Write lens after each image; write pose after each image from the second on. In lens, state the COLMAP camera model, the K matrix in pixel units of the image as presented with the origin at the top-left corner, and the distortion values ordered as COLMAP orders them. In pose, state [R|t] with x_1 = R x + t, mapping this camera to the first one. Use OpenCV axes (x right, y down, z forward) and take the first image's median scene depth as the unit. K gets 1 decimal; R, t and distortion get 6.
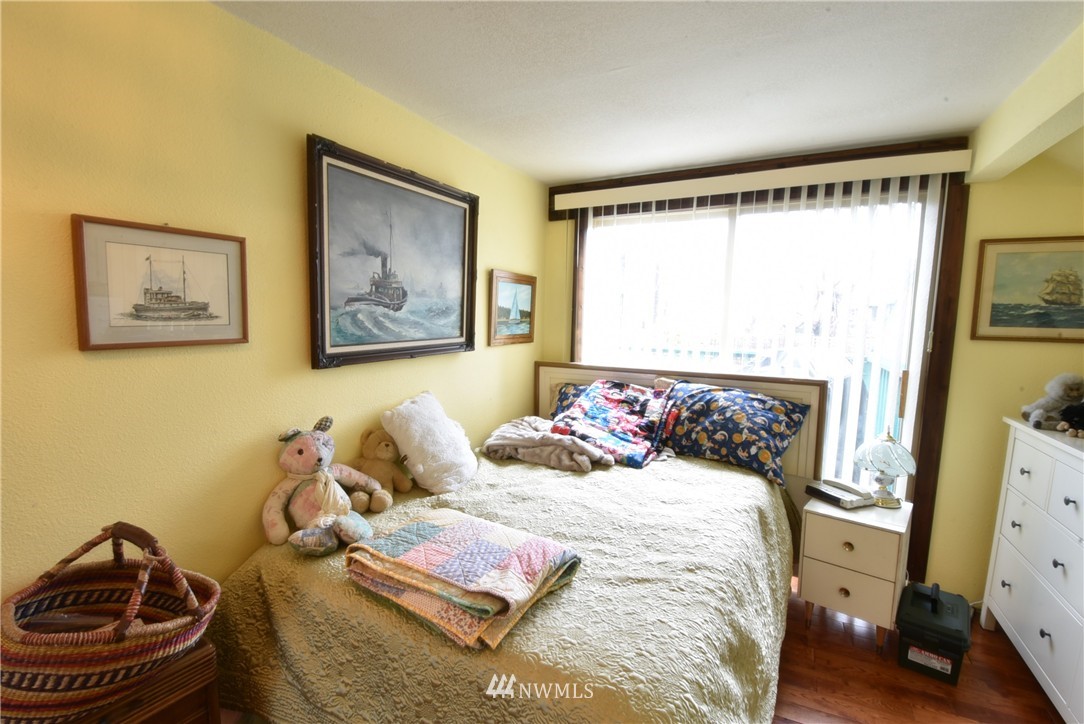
lens RADIAL K [[474.5, 0, 541.5], [0, 474.5, 361.6], [0, 0, 1]] dist [0.000271, -0.014712]
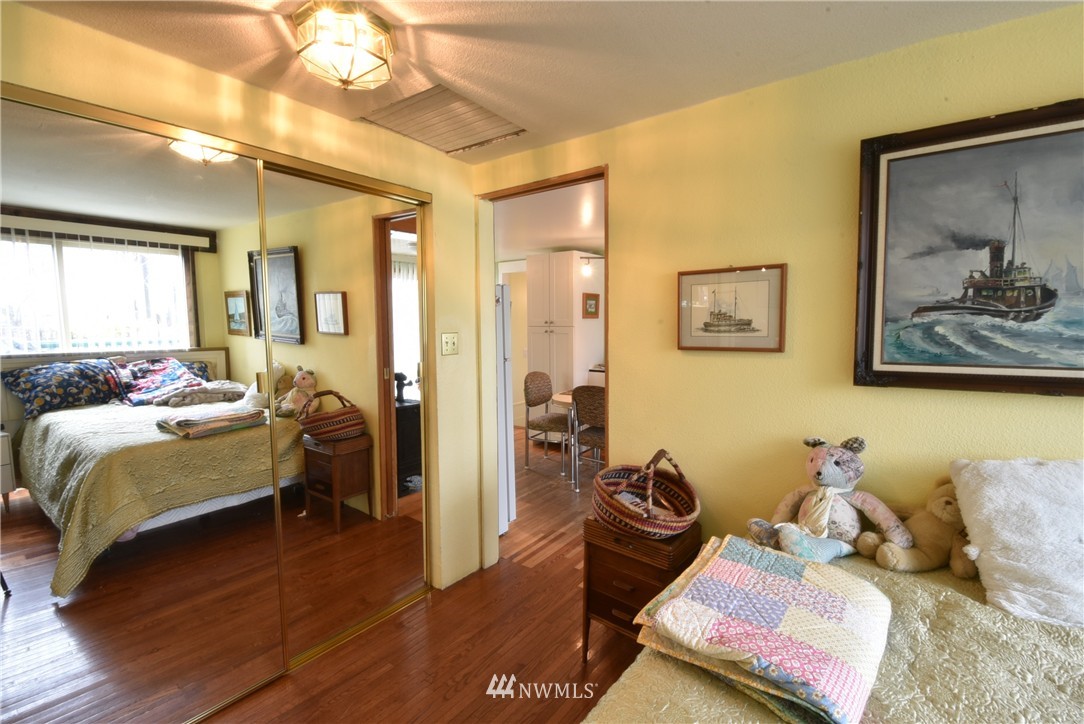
lens RADIAL K [[474.5, 0, 537.9], [0, 474.5, 356.8], [0, 0, 1]] dist [0.000271, -0.014712]
pose [[-0.182423, 0.052361, -0.981825, 0.552806], [-0.090866, 0.993410, 0.069862, -0.047594], [0.979012, 0.101959, -0.176463, 0.527508]]
